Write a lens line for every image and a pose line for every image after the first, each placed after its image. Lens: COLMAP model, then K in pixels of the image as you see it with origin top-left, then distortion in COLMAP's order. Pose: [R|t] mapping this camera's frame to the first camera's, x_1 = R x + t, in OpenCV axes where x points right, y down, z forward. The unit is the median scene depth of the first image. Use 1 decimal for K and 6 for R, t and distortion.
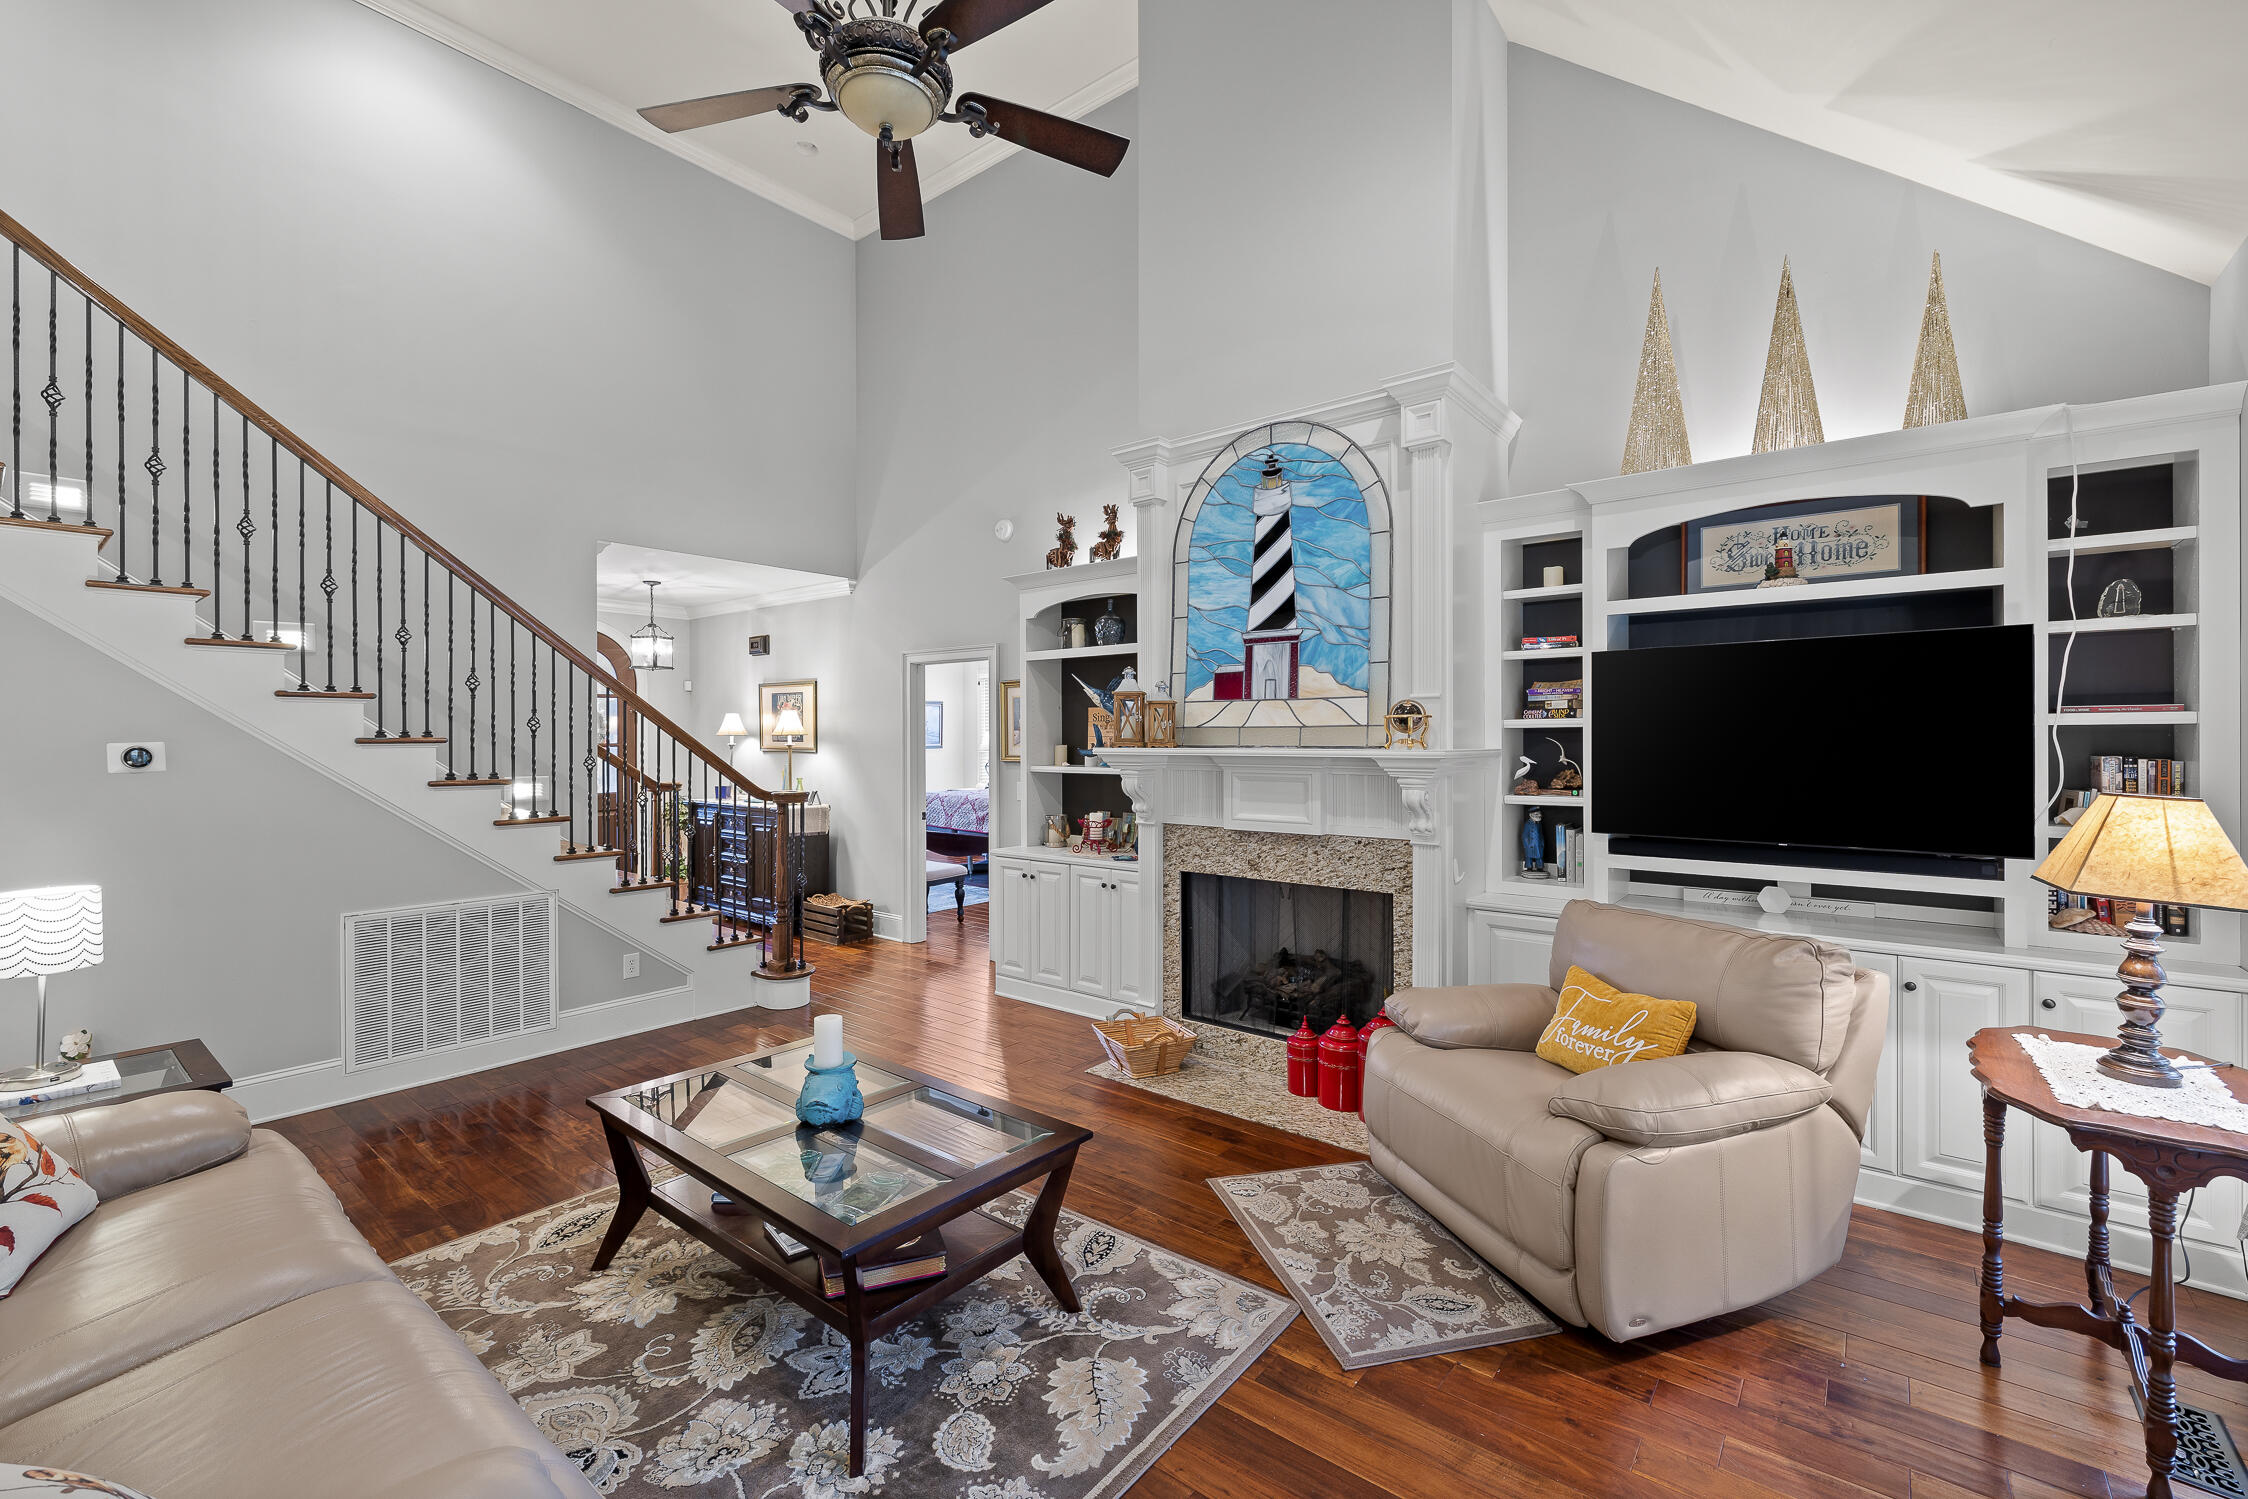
lens RADIAL K [[964.9, 0, 1113.4], [0, 964.9, 744.6], [0, 0, 1]] dist [-0.000313, 0.000150]
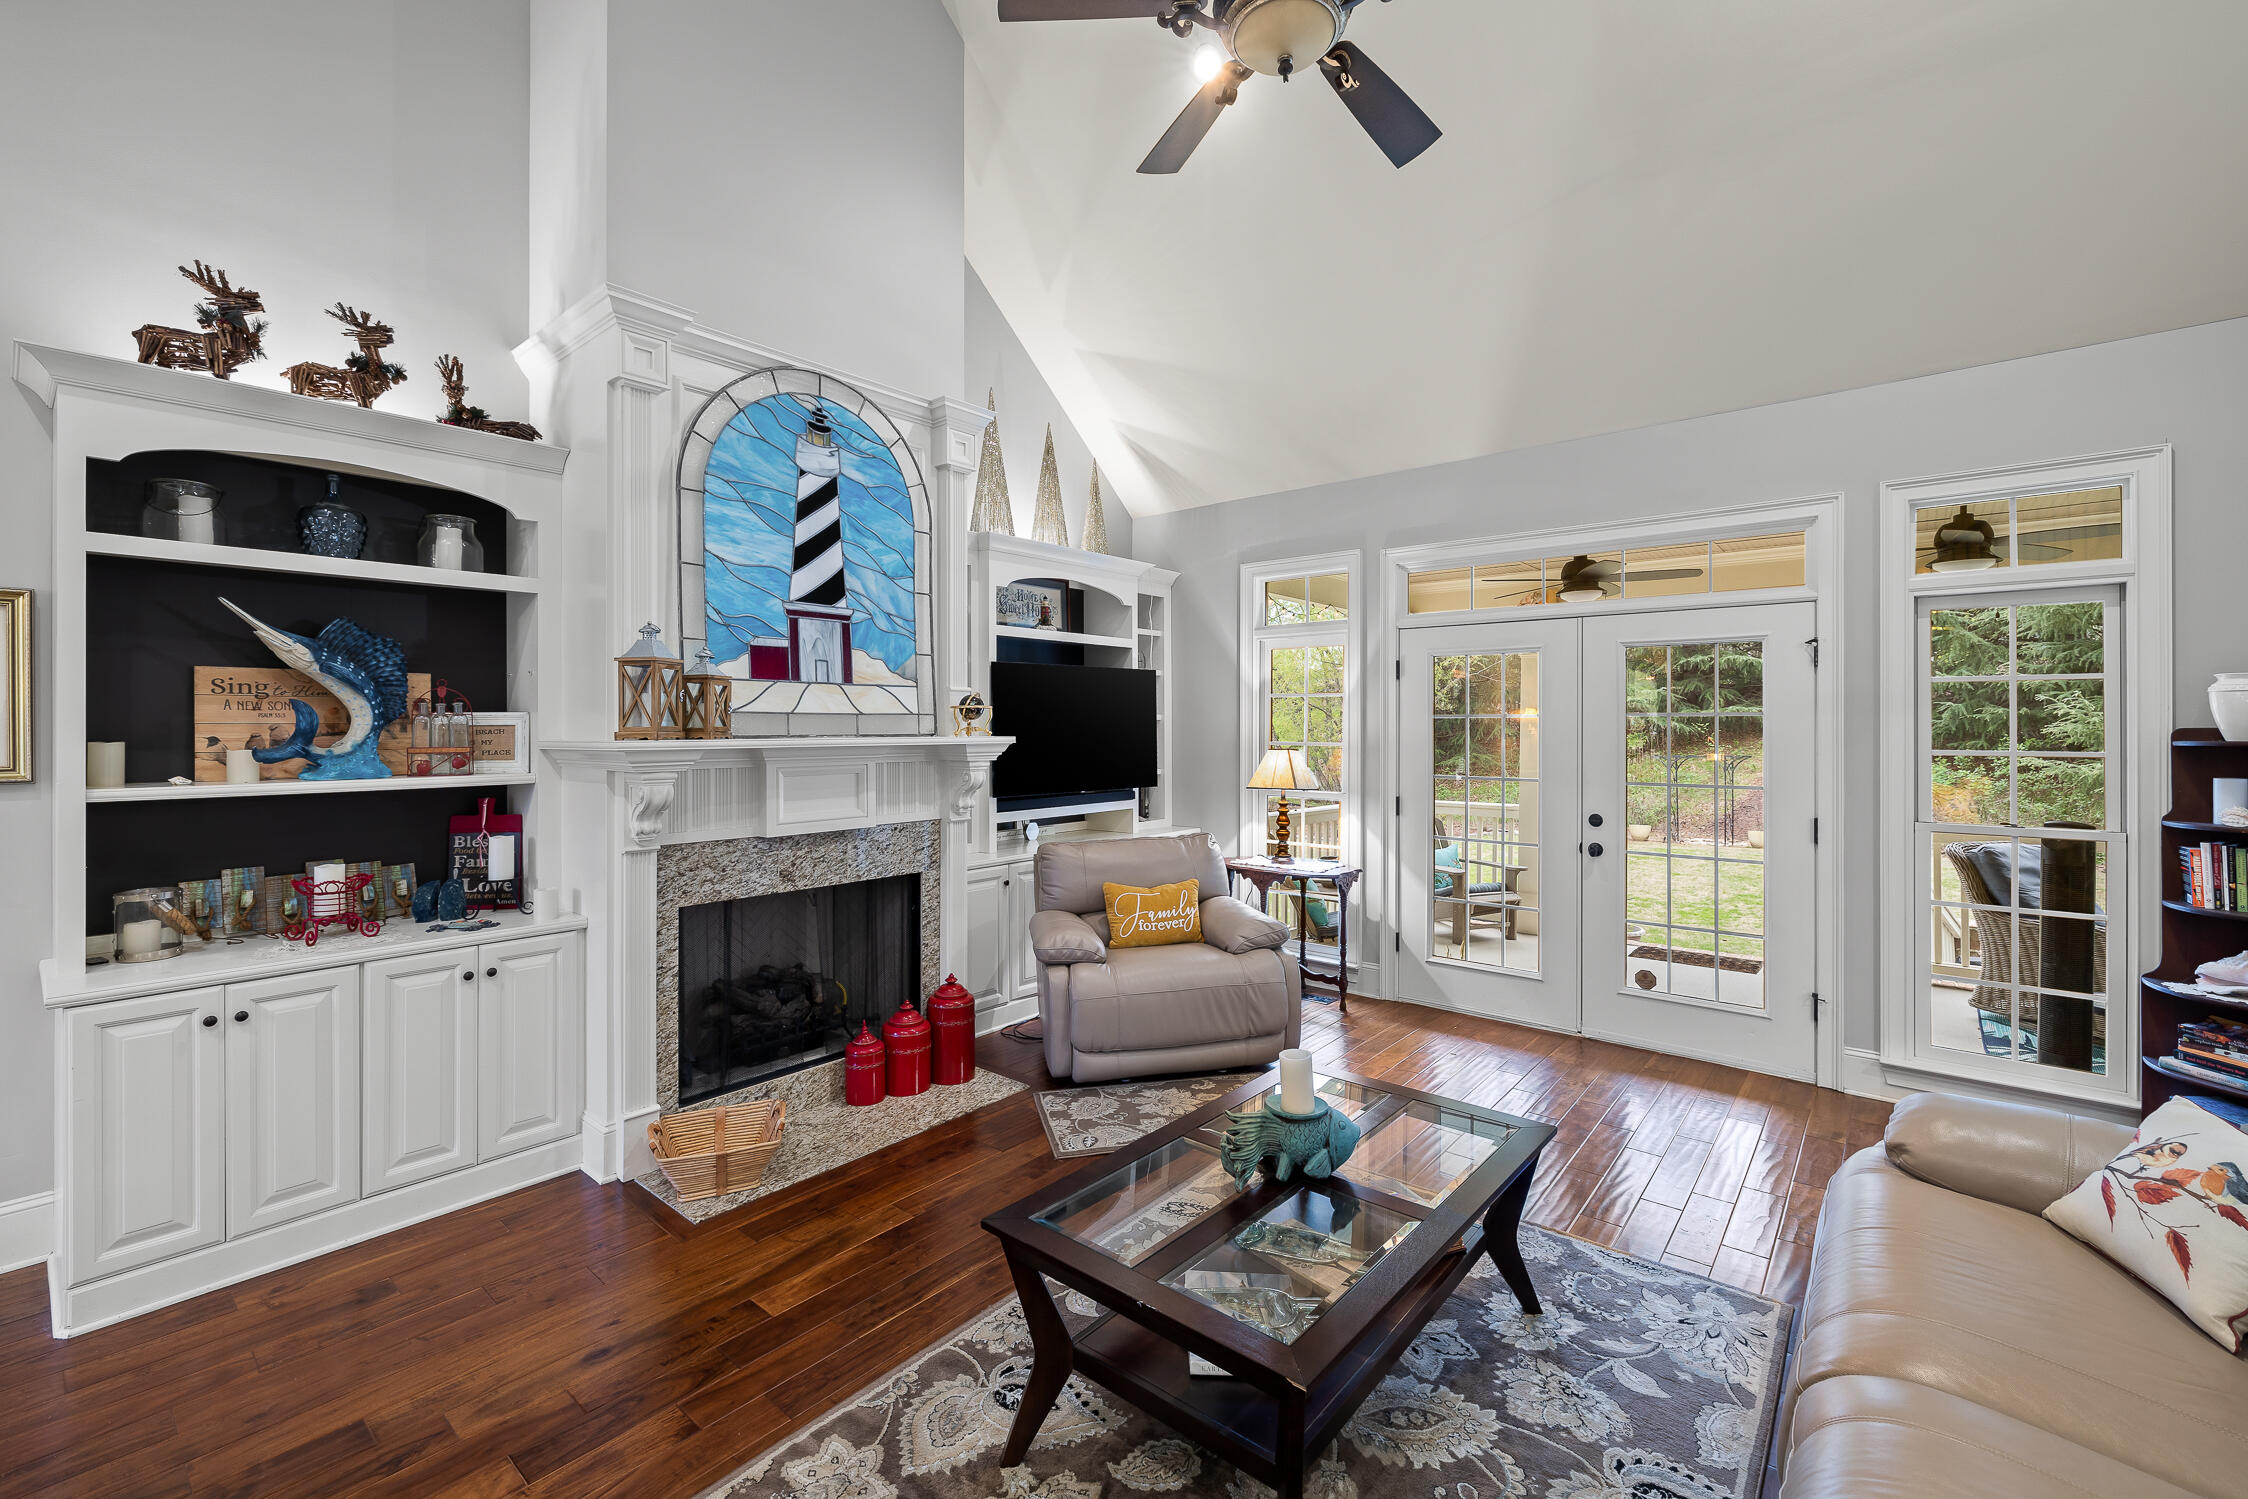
lens RADIAL K [[953.5, 0, 1116.3], [0, 953.5, 724.8], [0, 0, 1]] dist [0.000606, -0.000205]
pose [[0.006708, 0.003525, 0.999971, -0.720363], [0.009411, 0.999949, -0.003588, -0.002392], [-0.999933, 0.009435, 0.006674, 0.730652]]
